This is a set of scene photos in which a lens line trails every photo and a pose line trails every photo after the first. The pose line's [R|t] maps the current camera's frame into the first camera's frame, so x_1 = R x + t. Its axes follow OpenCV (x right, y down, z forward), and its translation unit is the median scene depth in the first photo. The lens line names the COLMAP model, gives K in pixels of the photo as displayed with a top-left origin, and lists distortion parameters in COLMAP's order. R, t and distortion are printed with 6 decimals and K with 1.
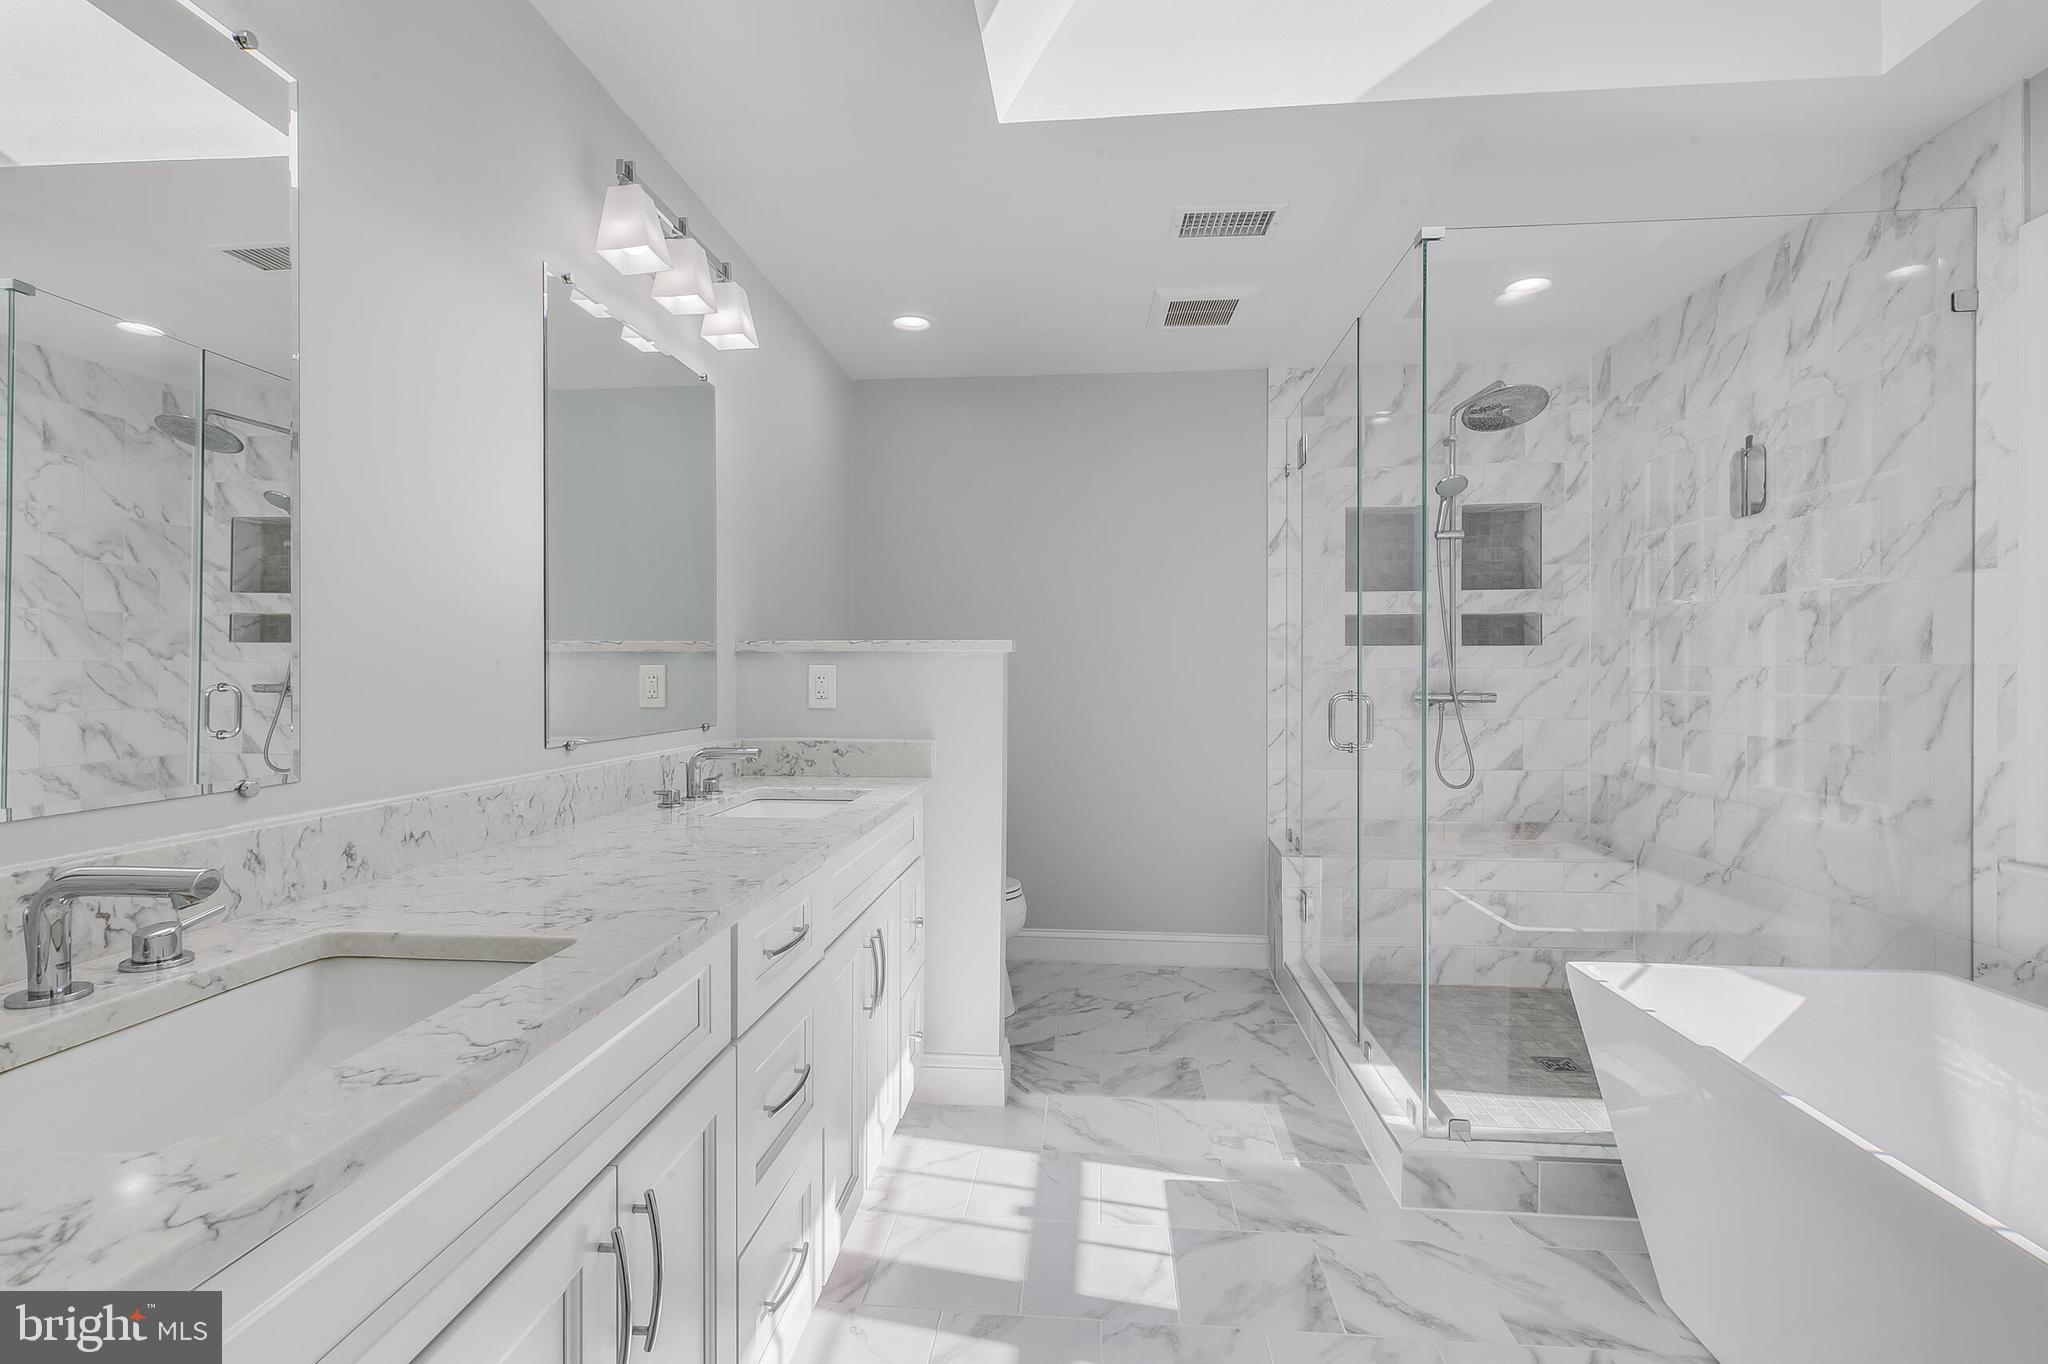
lens RADIAL K [[923.9, 0, 1023.6], [0, 923.9, 668.2], [0, 0, 1]] dist [0.005232, -0.002555]
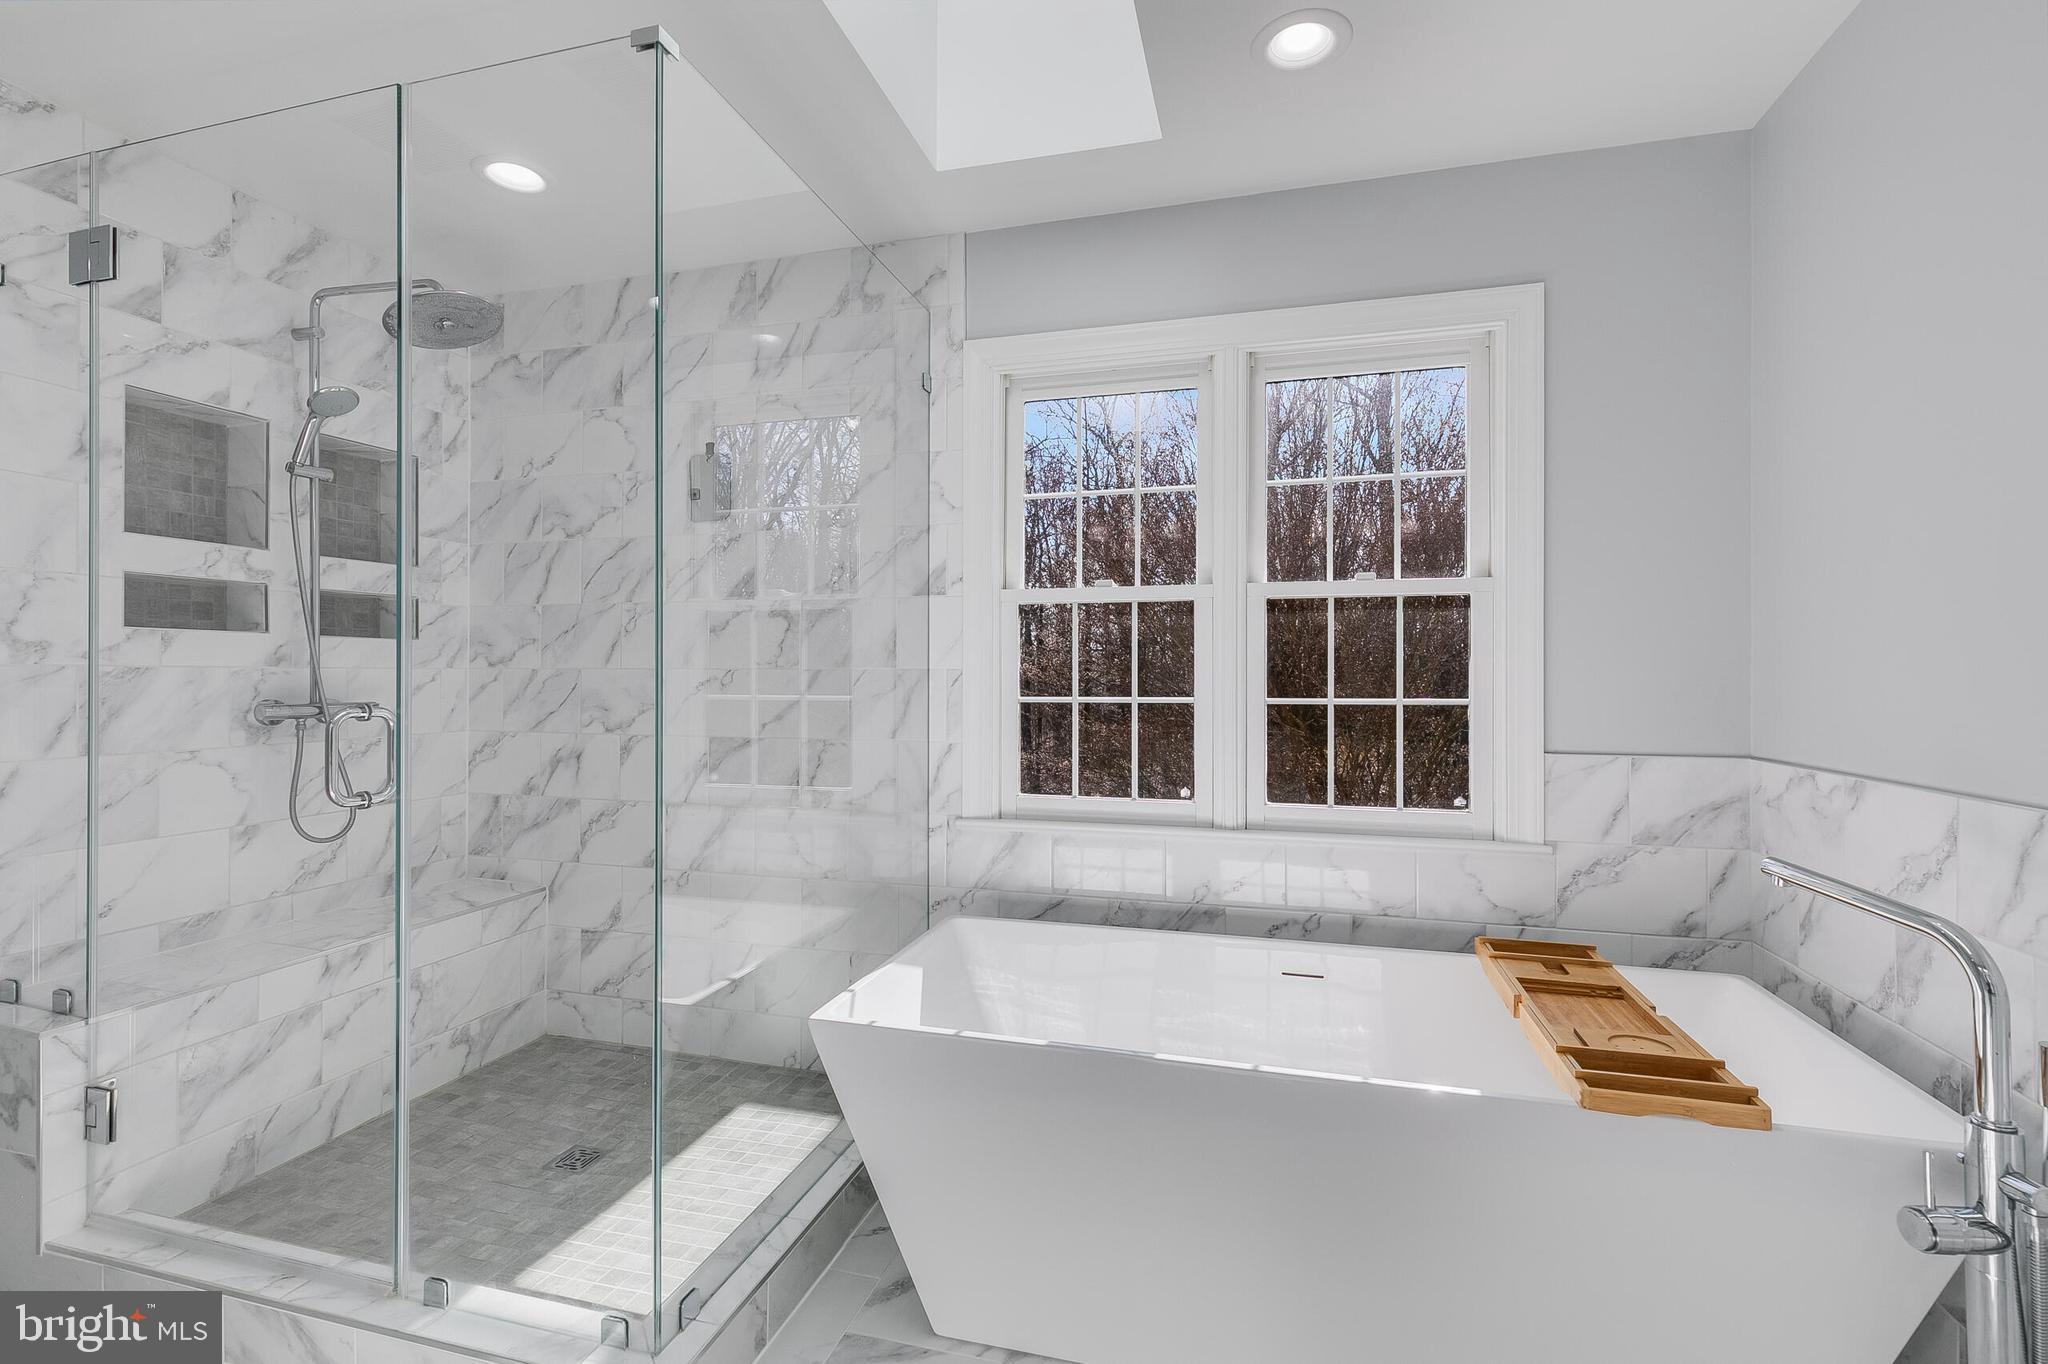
lens RADIAL K [[923.9, 0, 1023.5], [0, 923.9, 669.5], [0, 0, 1]] dist [0.005232, -0.002555]
pose [[0.184913, 0.008717, 0.982716, -0.132626], [-0.007281, 0.999945, -0.007500, 0.003398], [-0.982728, -0.005768, 0.184967, 0.417573]]
